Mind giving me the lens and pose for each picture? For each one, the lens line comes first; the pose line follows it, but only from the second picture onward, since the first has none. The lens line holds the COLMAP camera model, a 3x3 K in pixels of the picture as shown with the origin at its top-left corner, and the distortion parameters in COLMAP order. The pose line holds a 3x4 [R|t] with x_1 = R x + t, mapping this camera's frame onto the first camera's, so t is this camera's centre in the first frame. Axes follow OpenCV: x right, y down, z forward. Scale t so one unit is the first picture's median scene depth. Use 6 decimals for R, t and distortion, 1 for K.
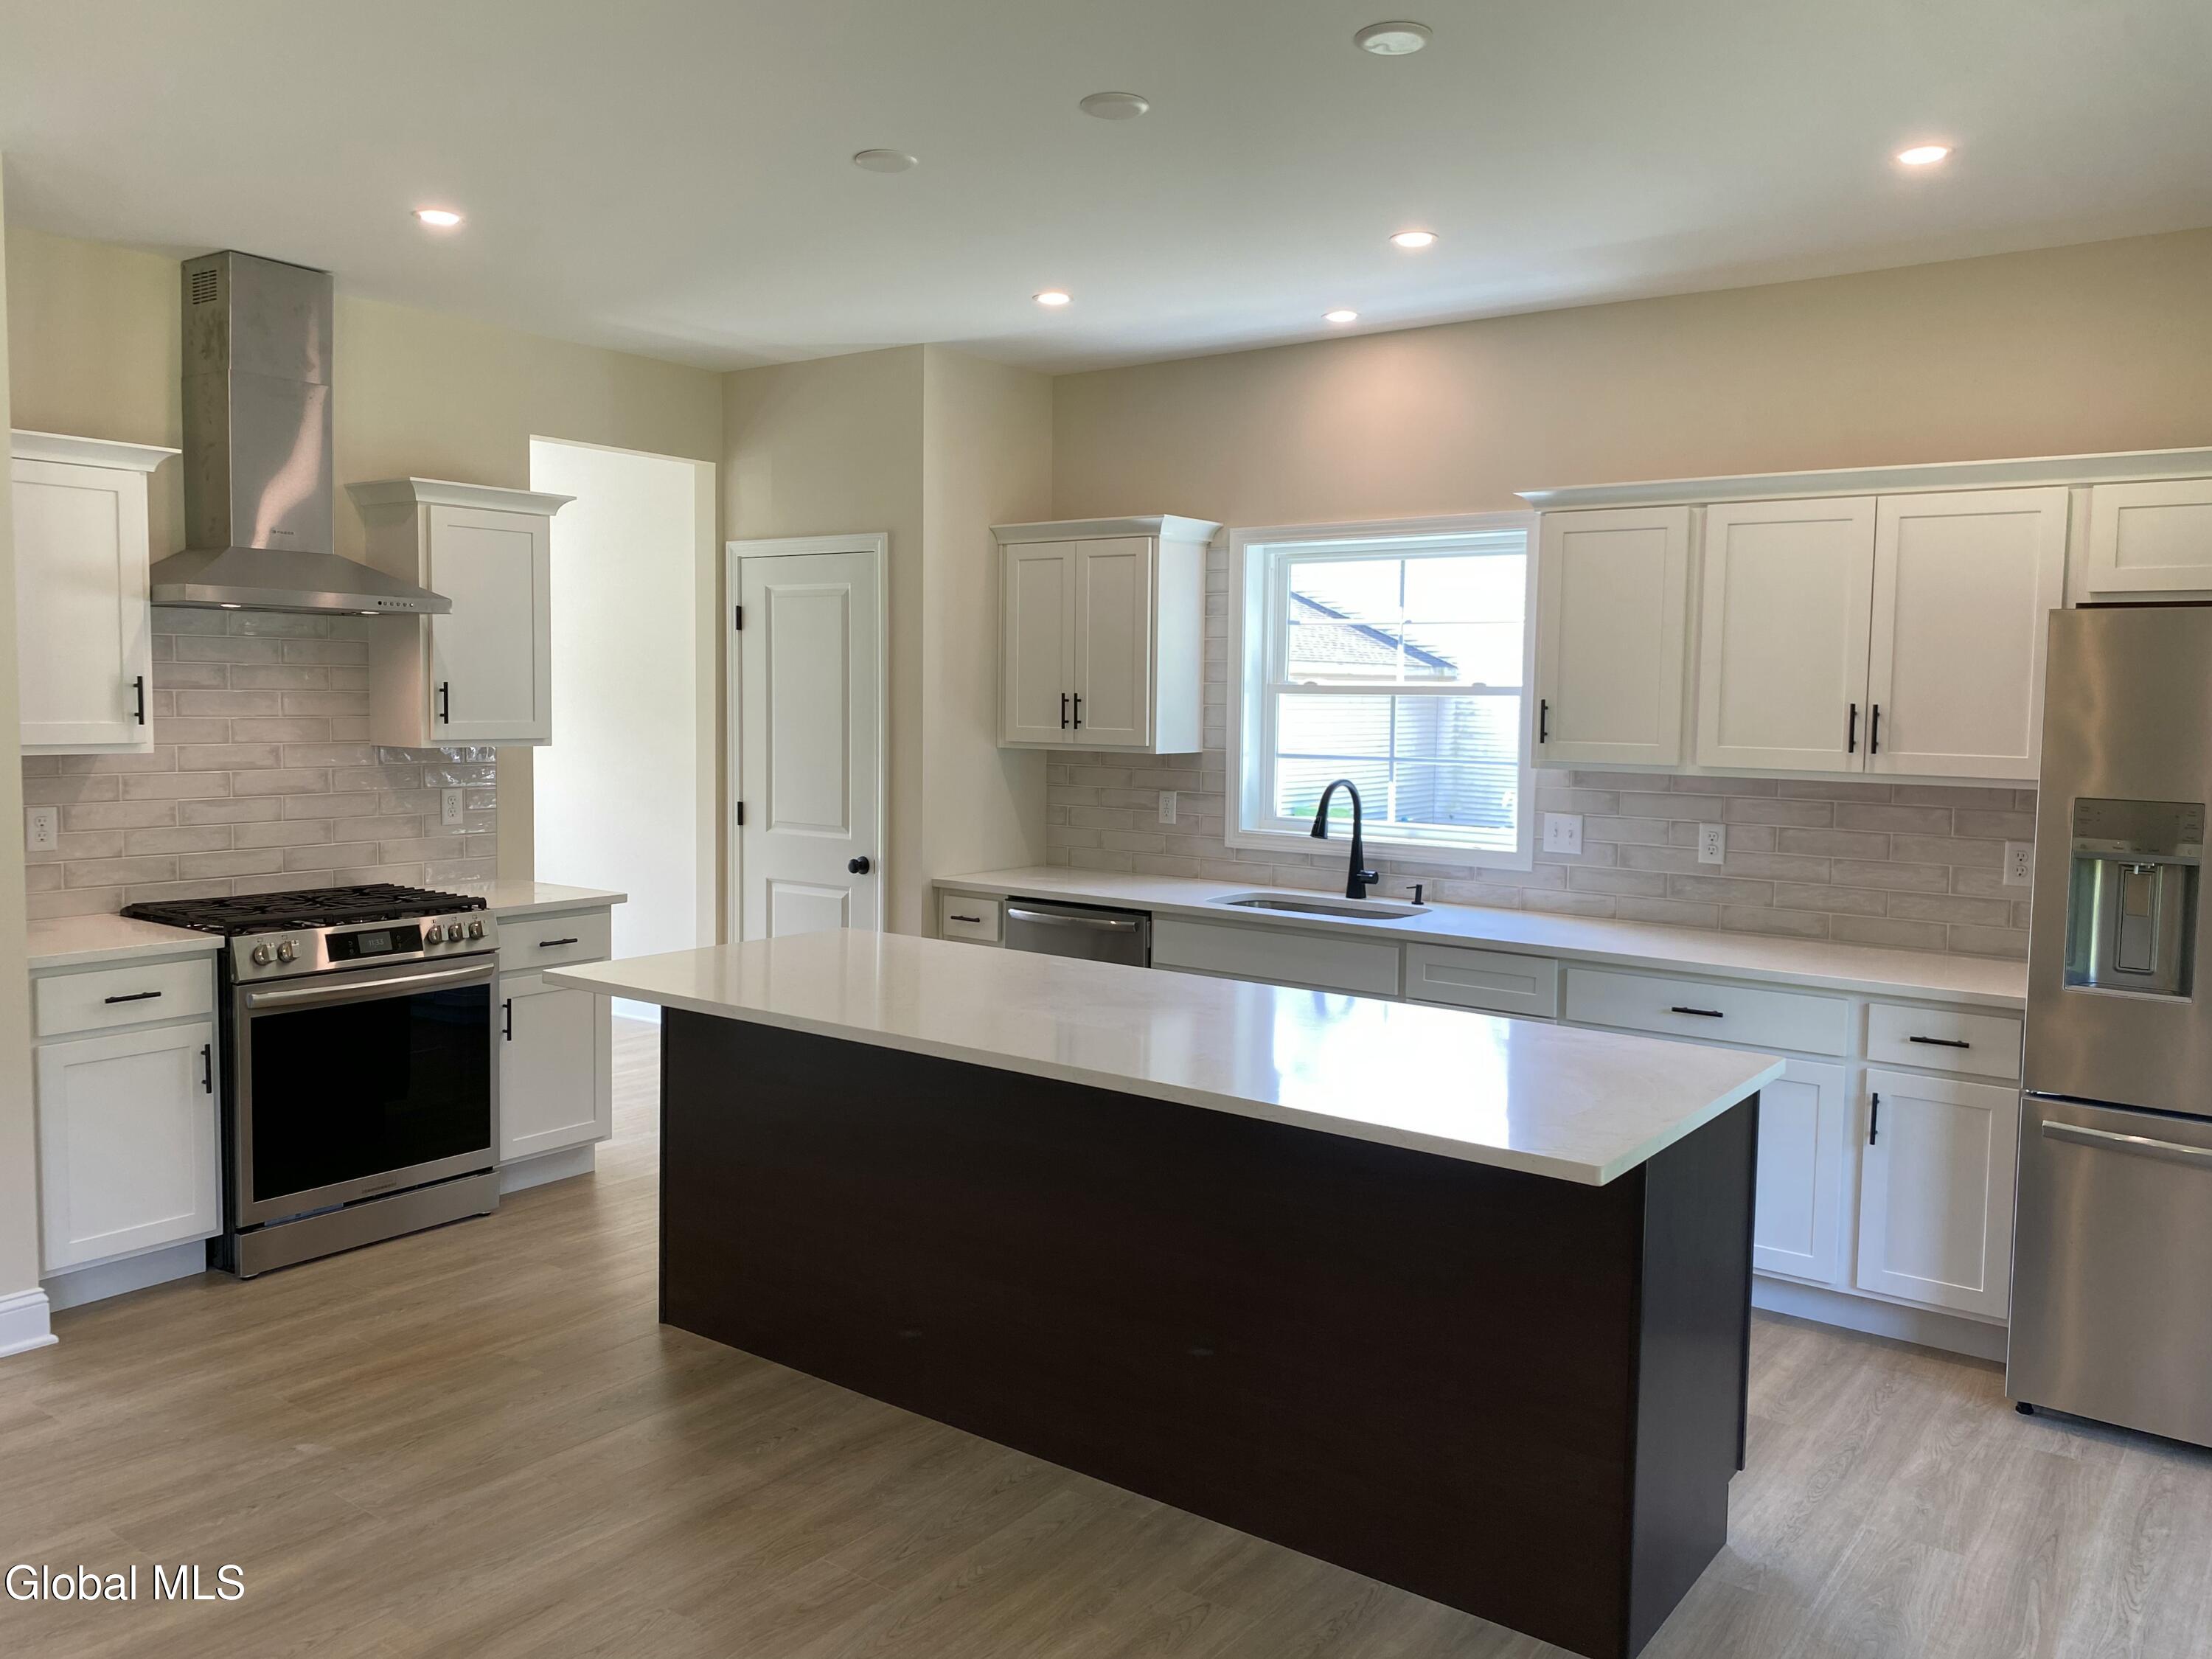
lens RADIAL K [[1698.3, 0, 1106.2], [0, 1698.3, 813.1], [0, 0, 1]] dist [0.040455, -0.050057]
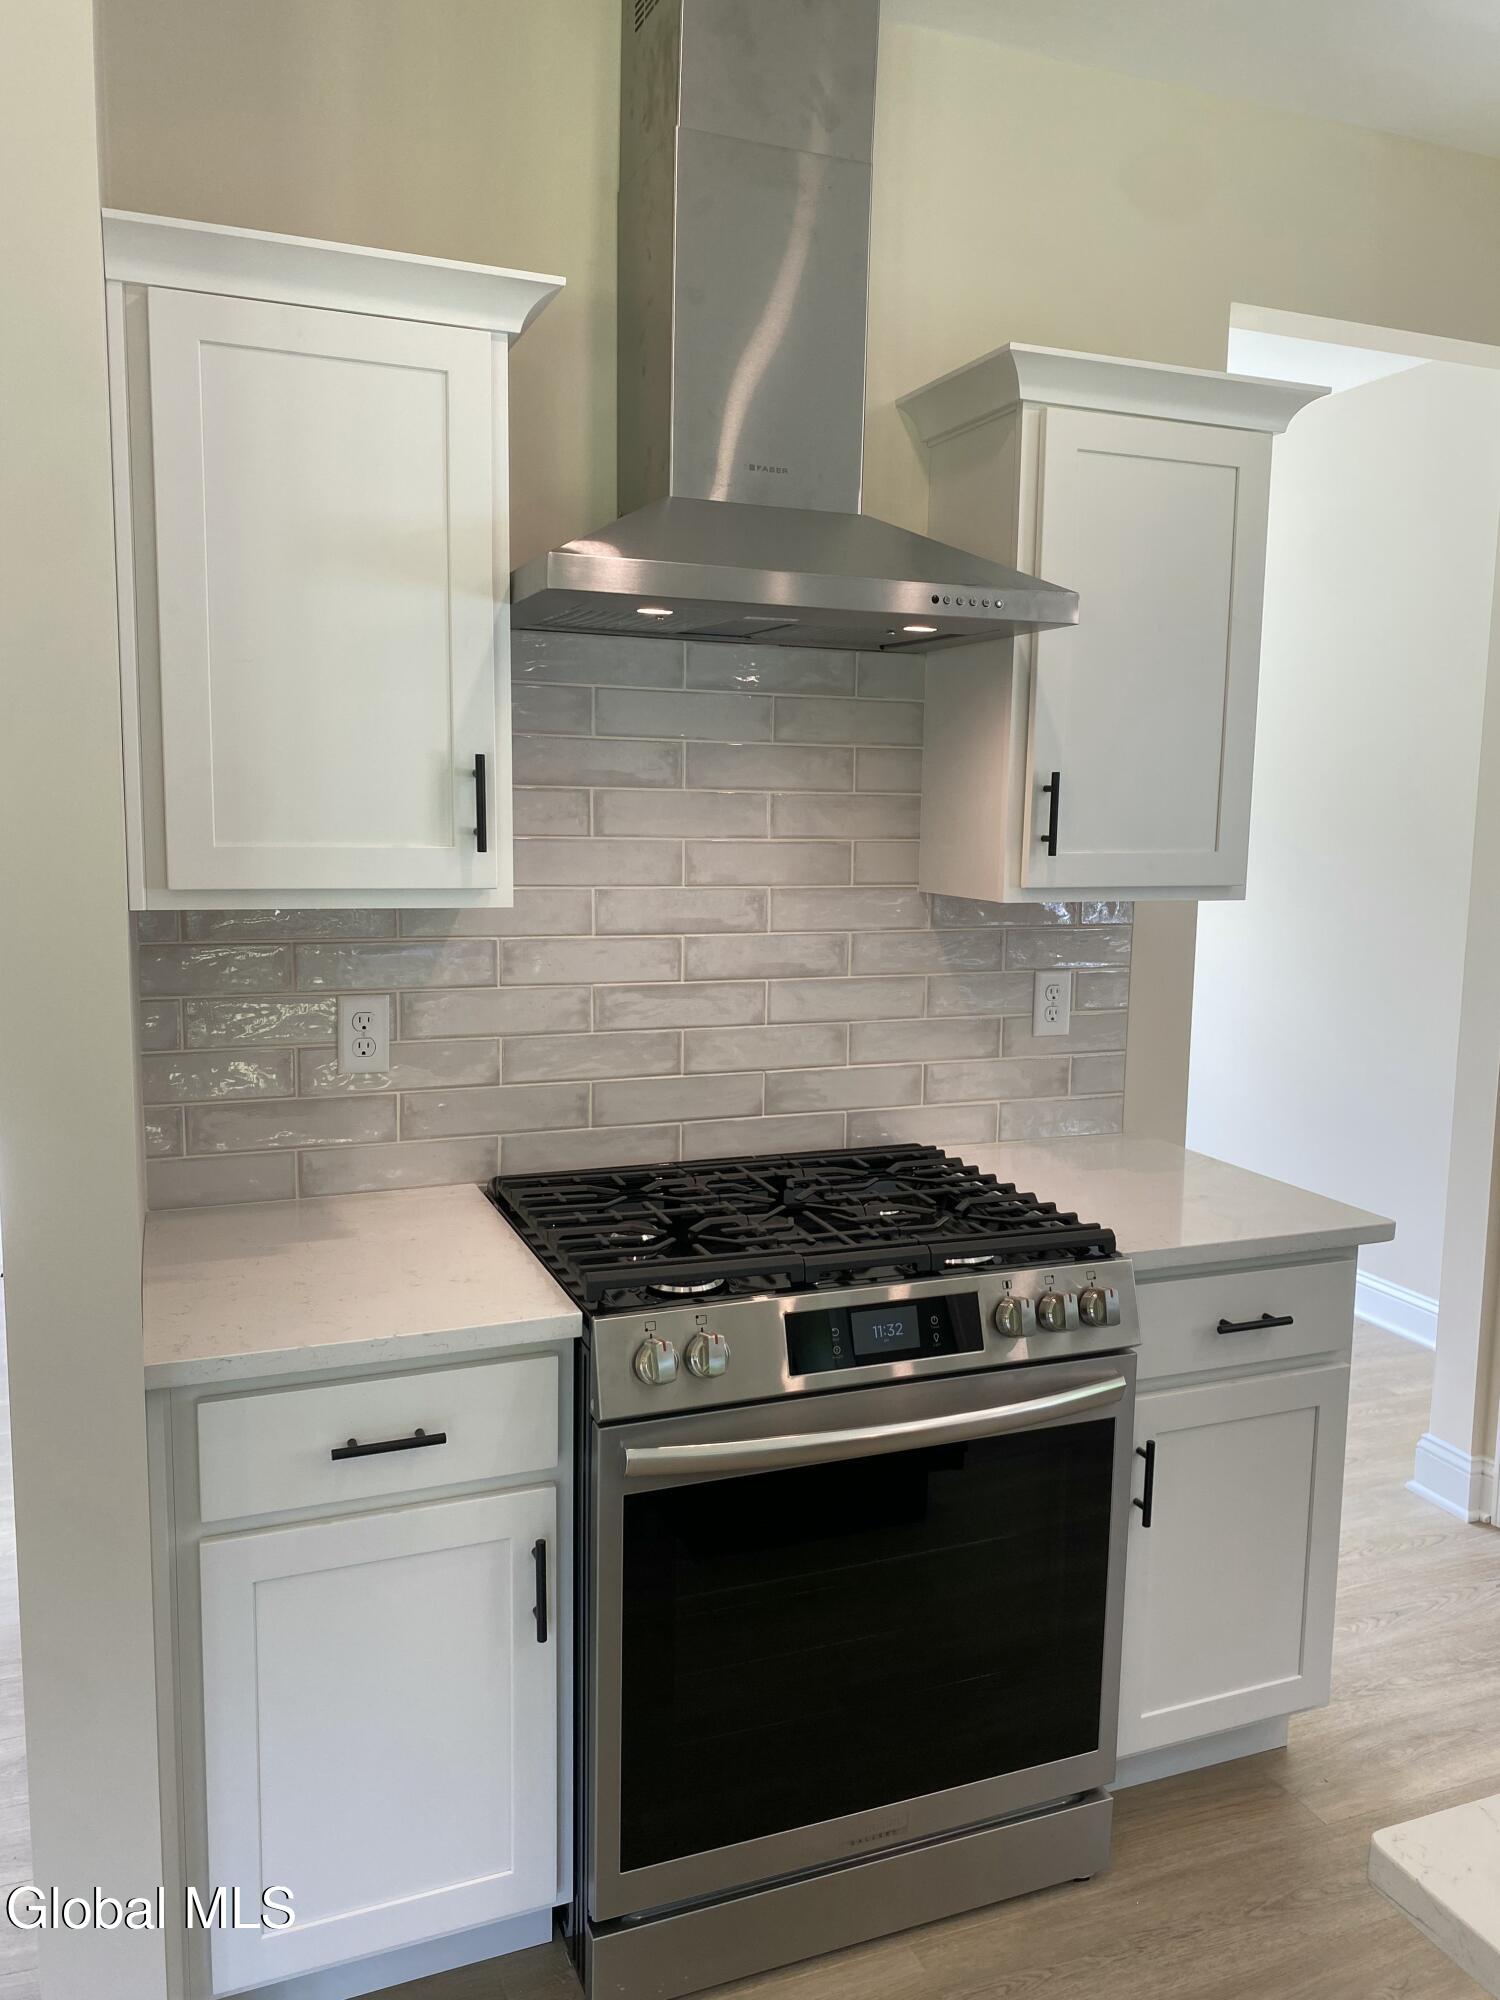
lens RADIAL K [[1535.5, 0, 757.8], [0, 1535.5, 992.9], [0, 0, 1]] dist [0.040455, -0.050057]
pose [[0.853530, 0.063239, -0.517192, -0.217772], [-0.040744, 0.997669, 0.054748, -0.032340], [0.519449, -0.025656, 0.854116, 0.551547]]
